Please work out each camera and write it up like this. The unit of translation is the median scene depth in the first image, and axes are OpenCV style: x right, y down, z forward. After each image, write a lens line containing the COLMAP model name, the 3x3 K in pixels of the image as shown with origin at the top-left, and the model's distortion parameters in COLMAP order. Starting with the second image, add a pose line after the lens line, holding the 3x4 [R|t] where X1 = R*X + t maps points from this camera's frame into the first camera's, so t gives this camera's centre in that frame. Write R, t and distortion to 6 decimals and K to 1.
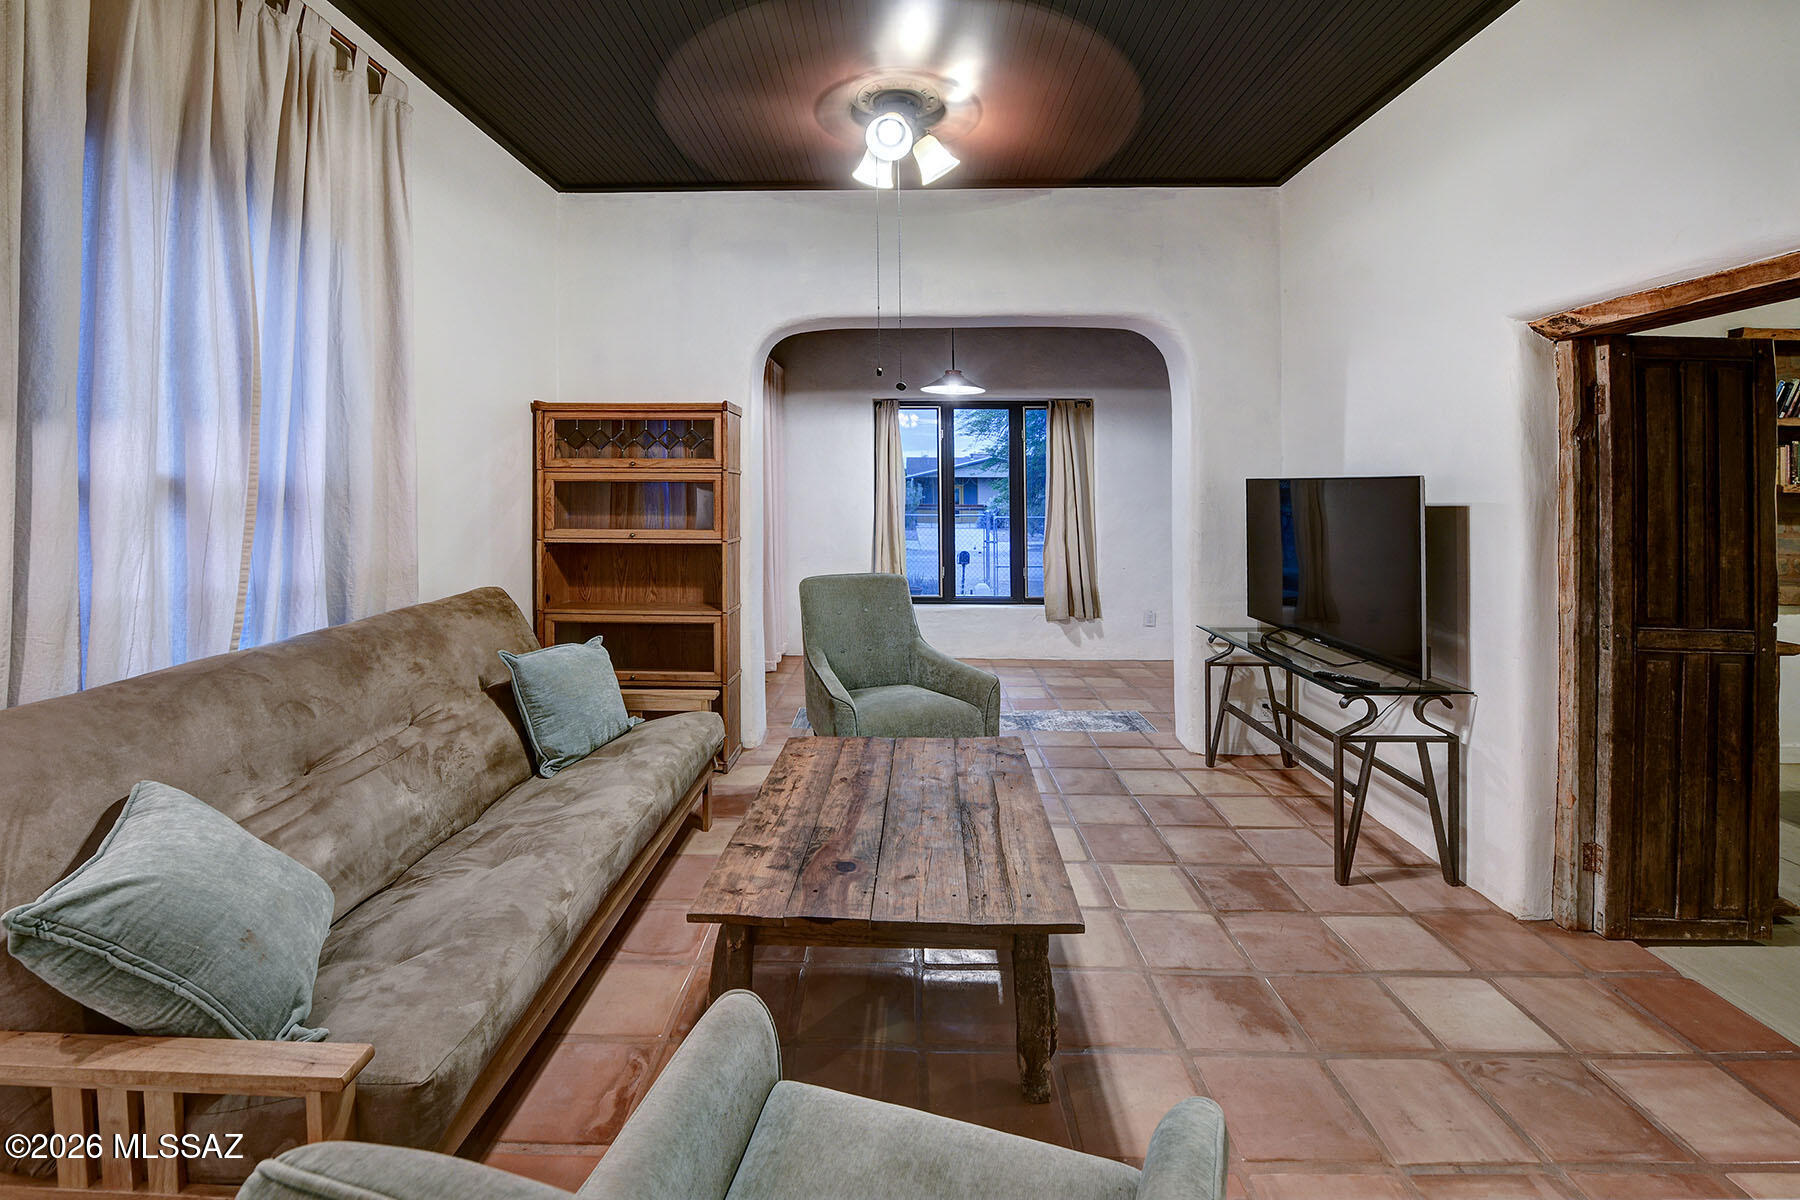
lens RADIAL K [[778.3, 0, 884.4], [0, 778.3, 487.1], [0, 0, 1]] dist [-0.009118, -0.002671]
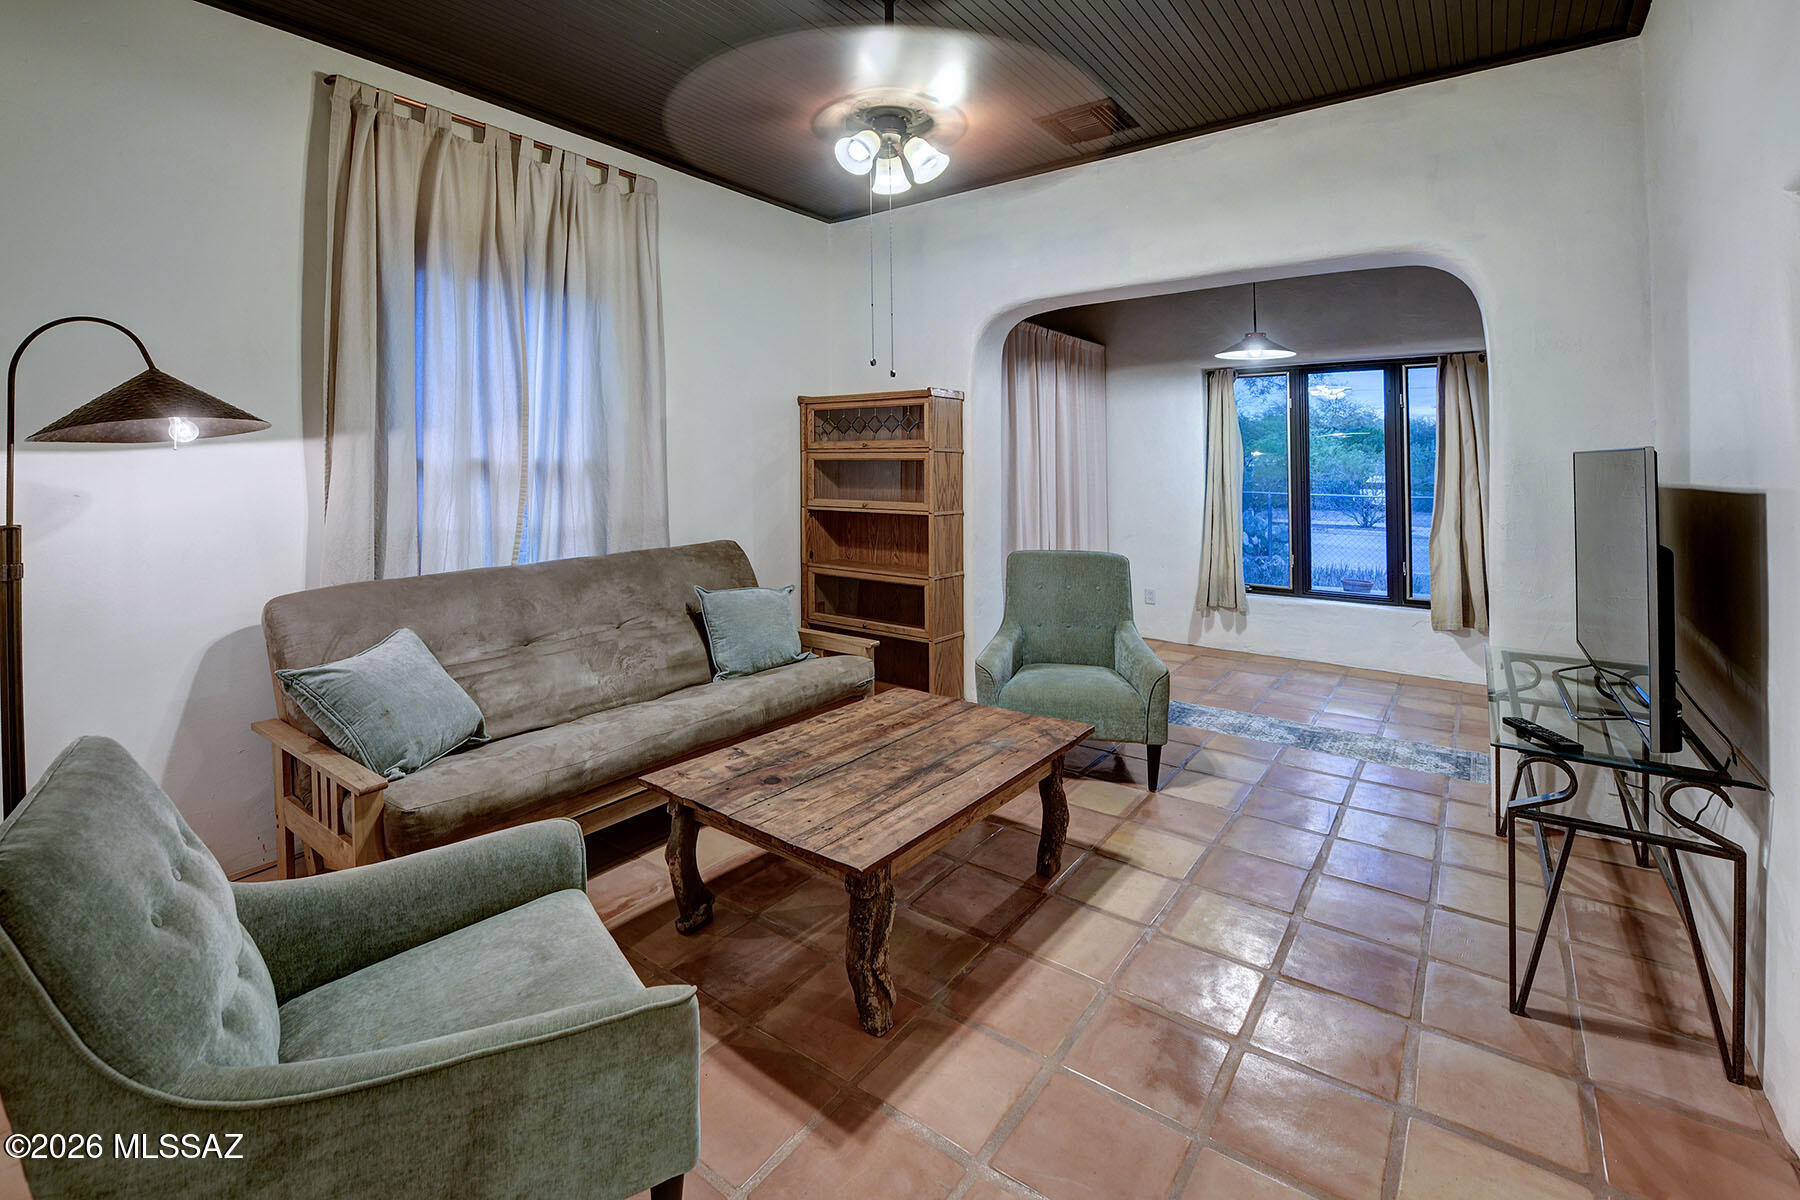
lens RADIAL K [[778.3, 0, 910.7], [0, 778.3, 461.3], [0, 0, 1]] dist [-0.009118, -0.002671]
pose [[0.824381, -0.002886, -0.566028, 0.508615], [0.001653, 0.999995, -0.002691, -0.002048], [0.566032, 0.001283, 0.824382, 0.079922]]
